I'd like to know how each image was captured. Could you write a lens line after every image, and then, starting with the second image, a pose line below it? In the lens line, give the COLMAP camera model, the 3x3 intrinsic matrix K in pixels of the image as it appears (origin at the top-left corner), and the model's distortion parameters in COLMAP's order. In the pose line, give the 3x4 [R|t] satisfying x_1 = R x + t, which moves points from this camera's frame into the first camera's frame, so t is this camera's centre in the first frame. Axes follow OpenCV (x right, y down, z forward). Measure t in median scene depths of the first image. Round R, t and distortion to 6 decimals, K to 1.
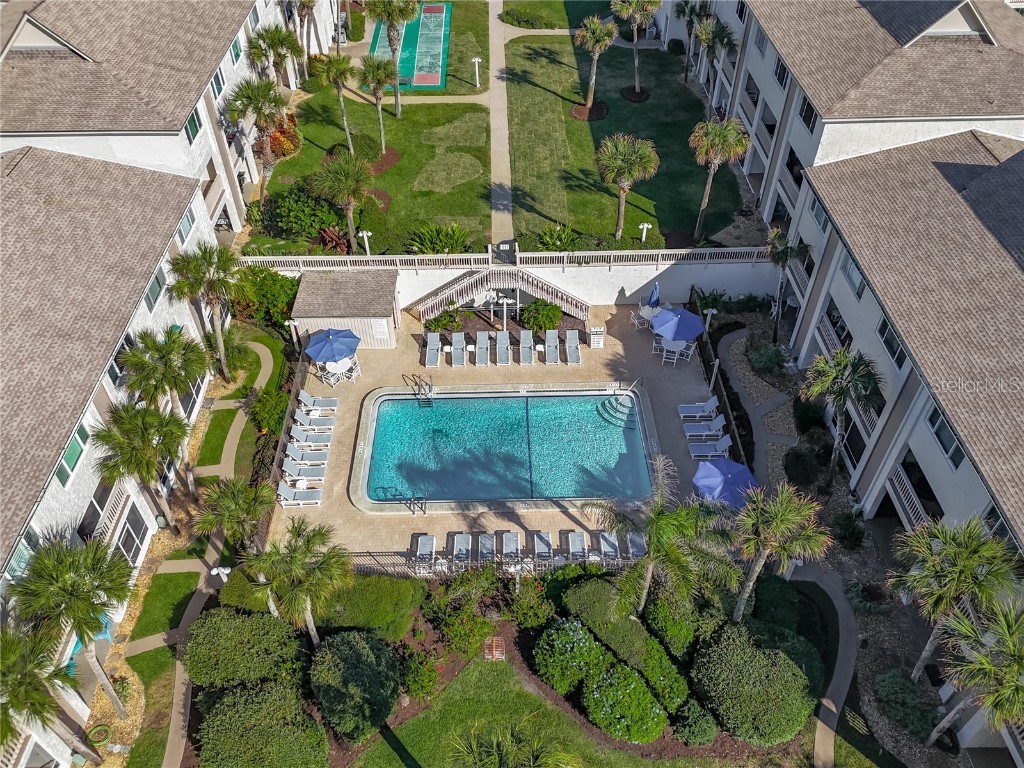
lens RADIAL K [[772.8, 0, 506.1], [0, 772.8, 382.7], [0, 0, 1]] dist [0.053970, -0.053974]
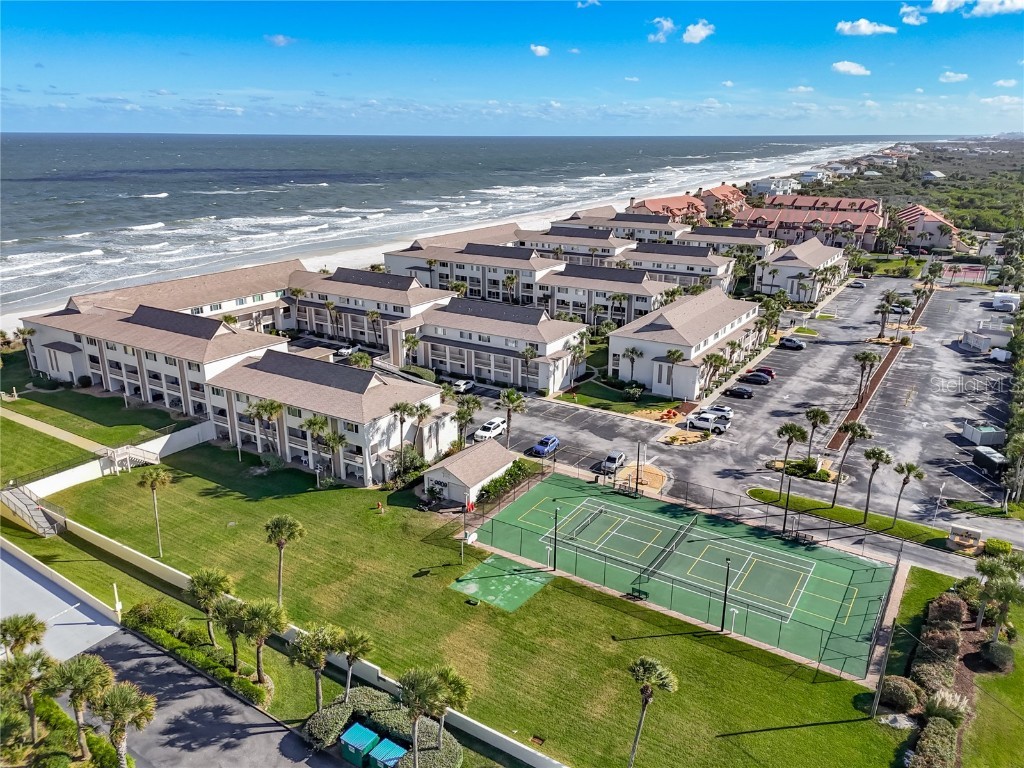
lens RADIAL K [[772.8, 0, 506.1], [0, 772.8, 382.7], [0, 0, 1]] dist [0.053970, -0.053974]
pose [[0.549406, -0.245048, 0.798814, -1.183948], [0.574844, 0.804672, -0.148519, 0.721218], [-0.606389, 0.540791, 0.582956, -1.200527]]
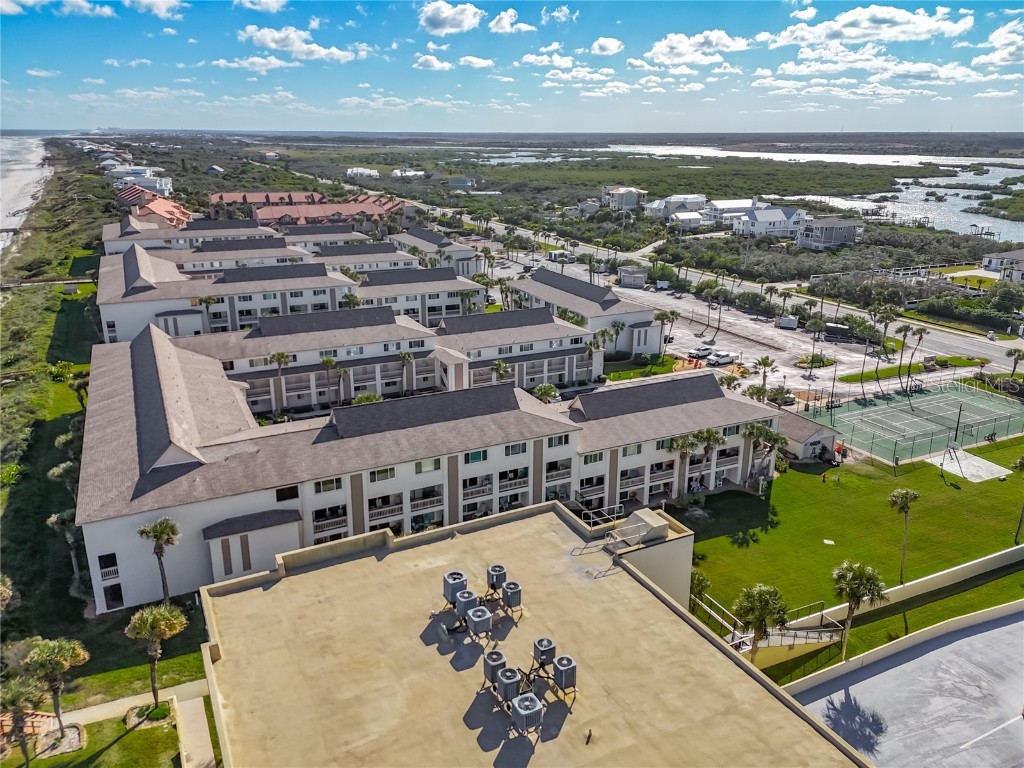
lens RADIAL K [[772.8, 0, 506.1], [0, 772.8, 382.7], [0, 0, 1]] dist [0.053970, -0.053974]
pose [[-0.433685, -0.269205, 0.859910, -1.266213], [0.626388, 0.595947, 0.502479, -1.535282], [-0.647731, 0.756555, -0.089826, 1.136403]]
